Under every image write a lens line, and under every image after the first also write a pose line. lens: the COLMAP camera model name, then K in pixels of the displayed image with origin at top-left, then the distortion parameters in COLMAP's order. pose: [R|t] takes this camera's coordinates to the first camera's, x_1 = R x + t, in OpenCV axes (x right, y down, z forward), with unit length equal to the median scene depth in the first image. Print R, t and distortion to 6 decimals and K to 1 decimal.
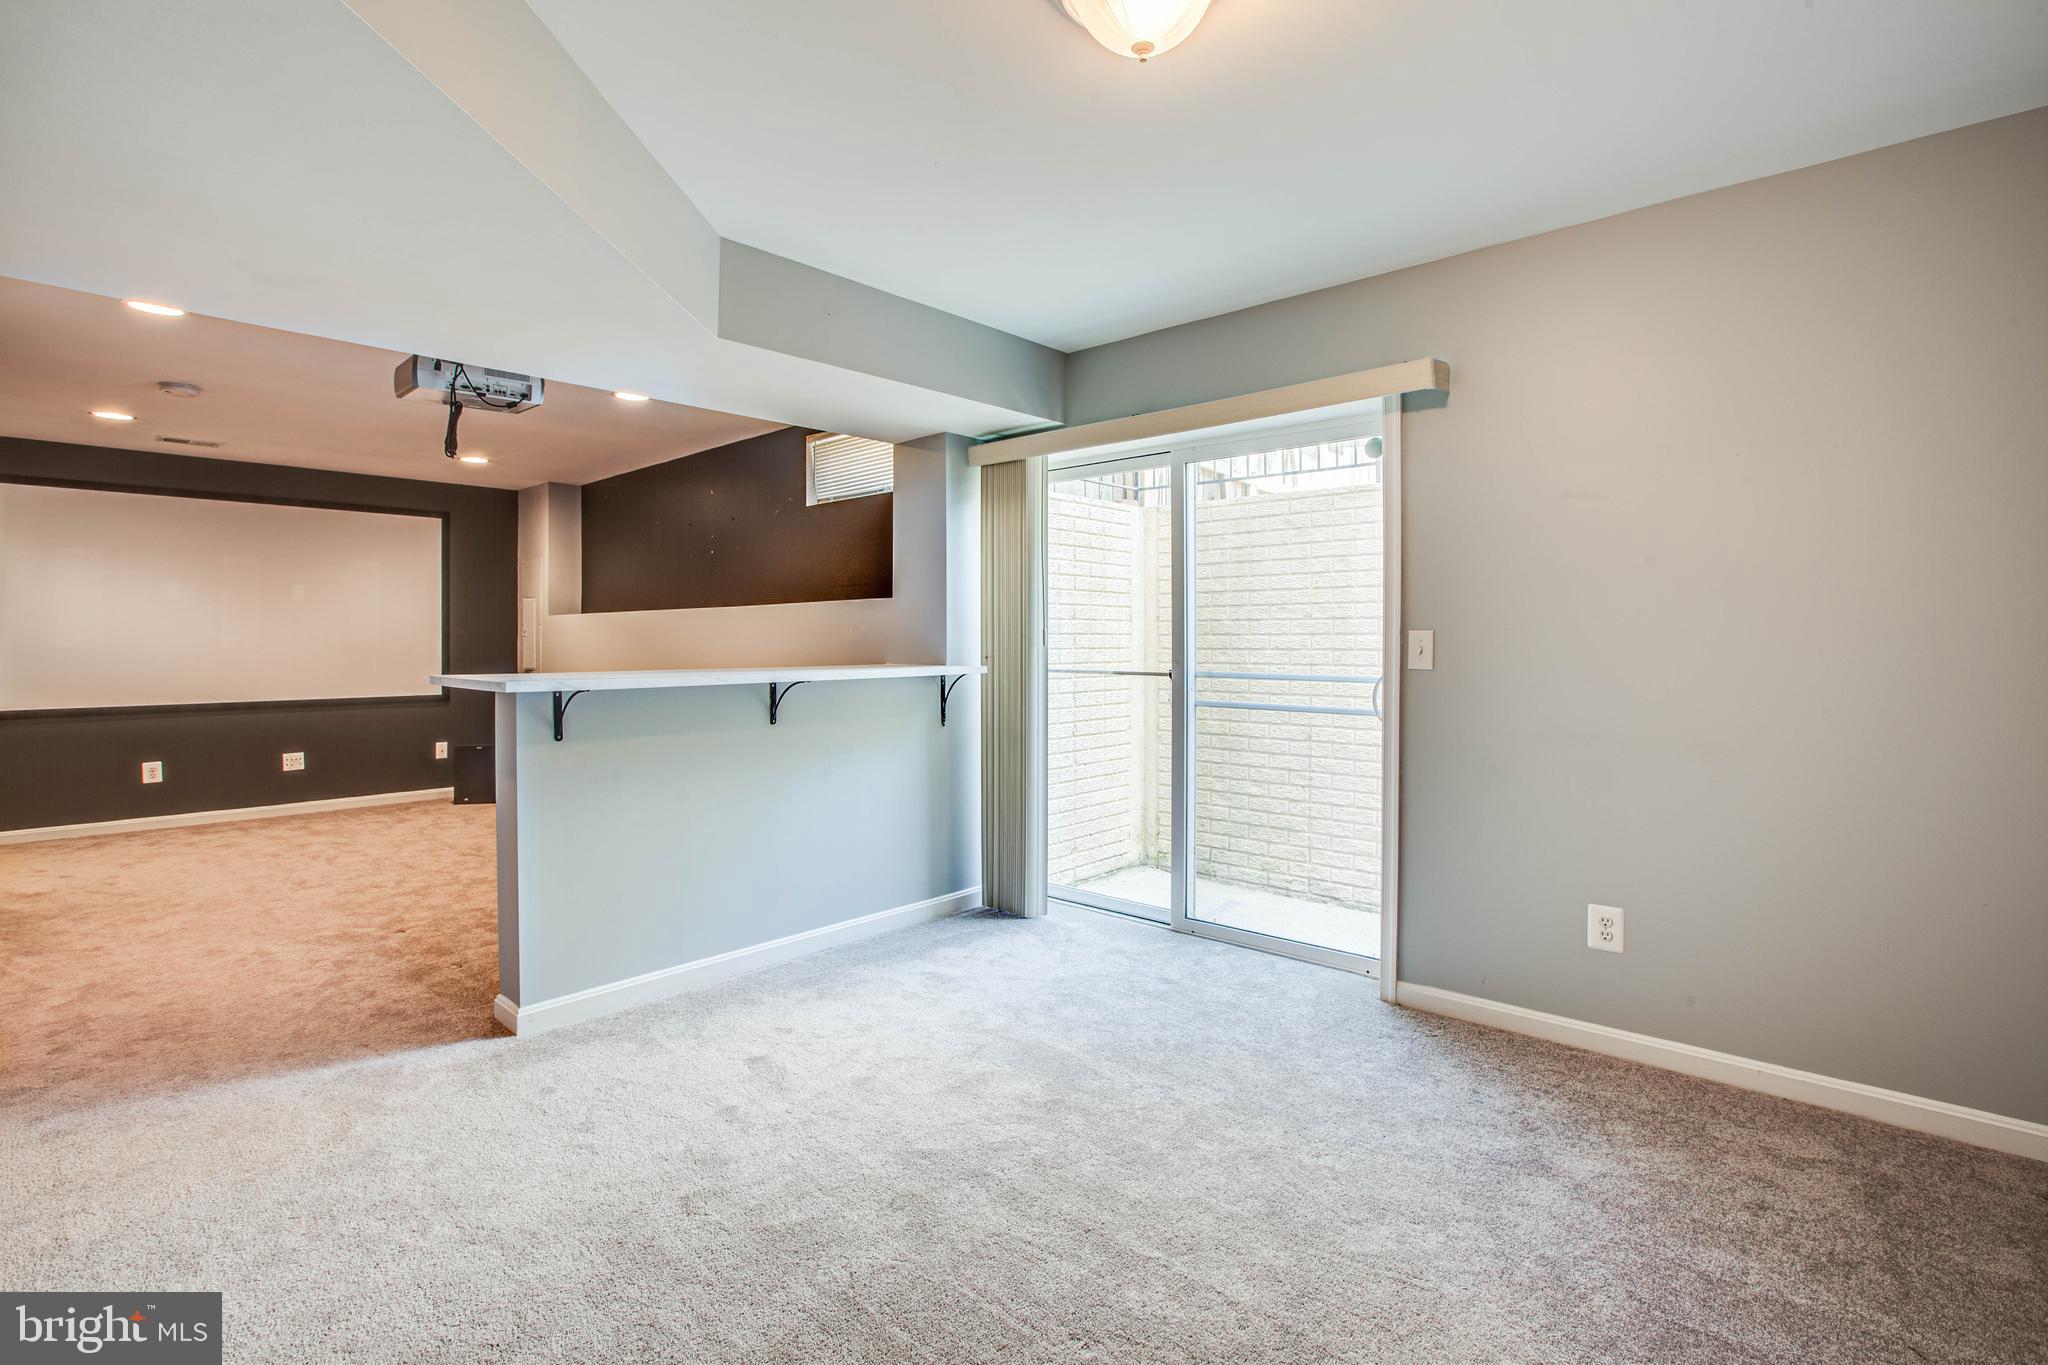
lens RADIAL K [[936.1, 0, 1017.7], [0, 936.1, 640.1], [0, 0, 1]] dist [-0.003375, -0.000032]
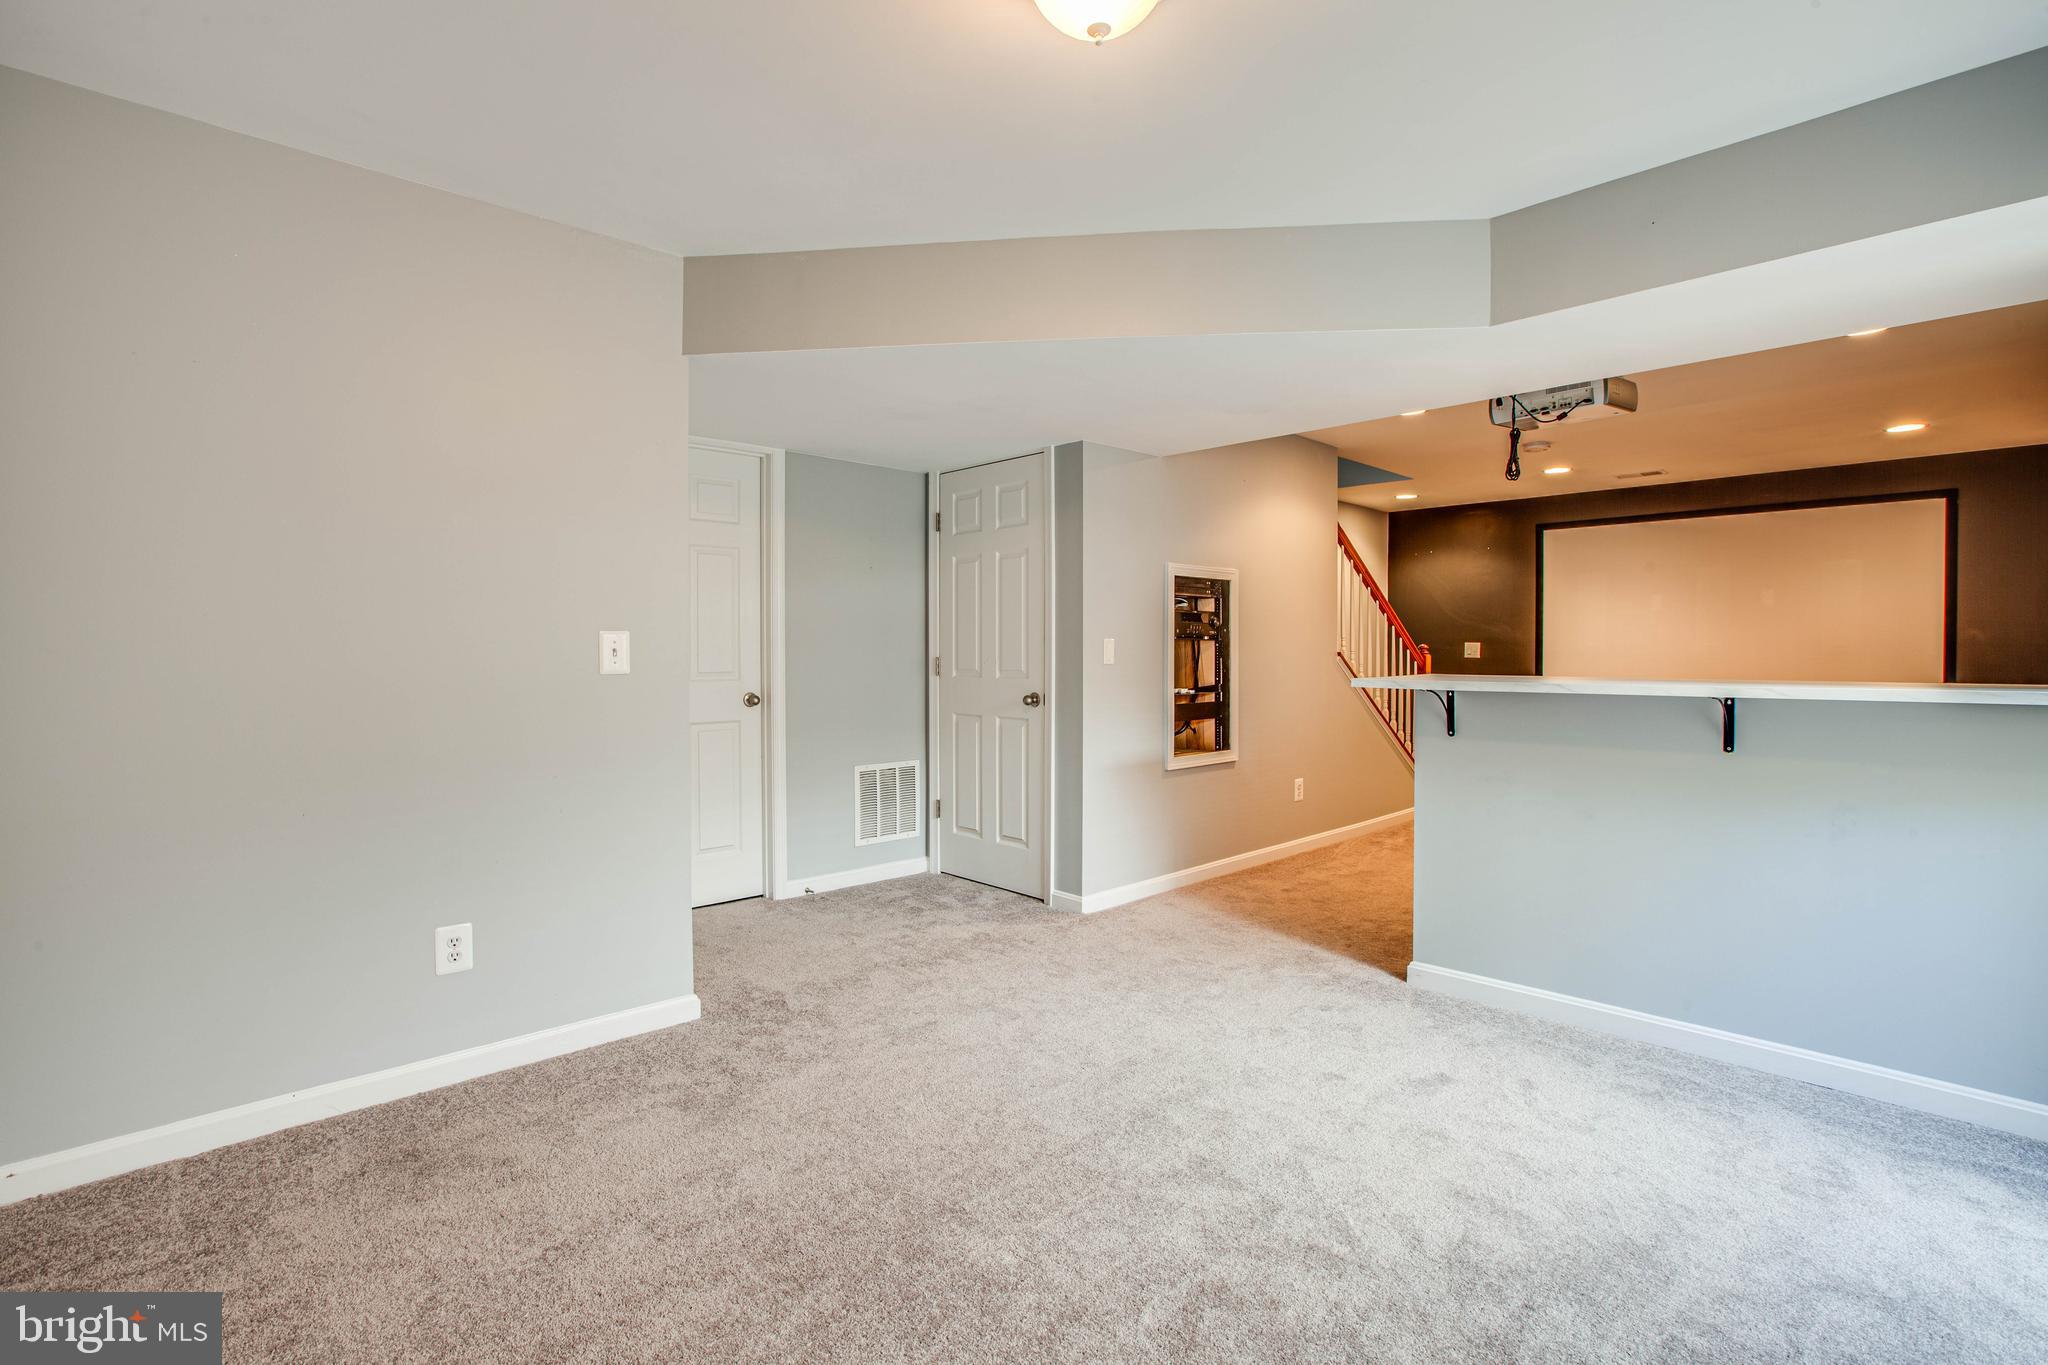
lens RADIAL K [[944.3, 0, 1025.9], [0, 944.3, 645.1], [0, 0, 1]] dist [-0.047169, 0.014638]
pose [[-0.015898, 0.000897, -0.999873, 0.558720], [-0.002764, 0.999996, 0.000941, 0.002744], [0.999870, 0.002779, -0.015896, 0.477580]]
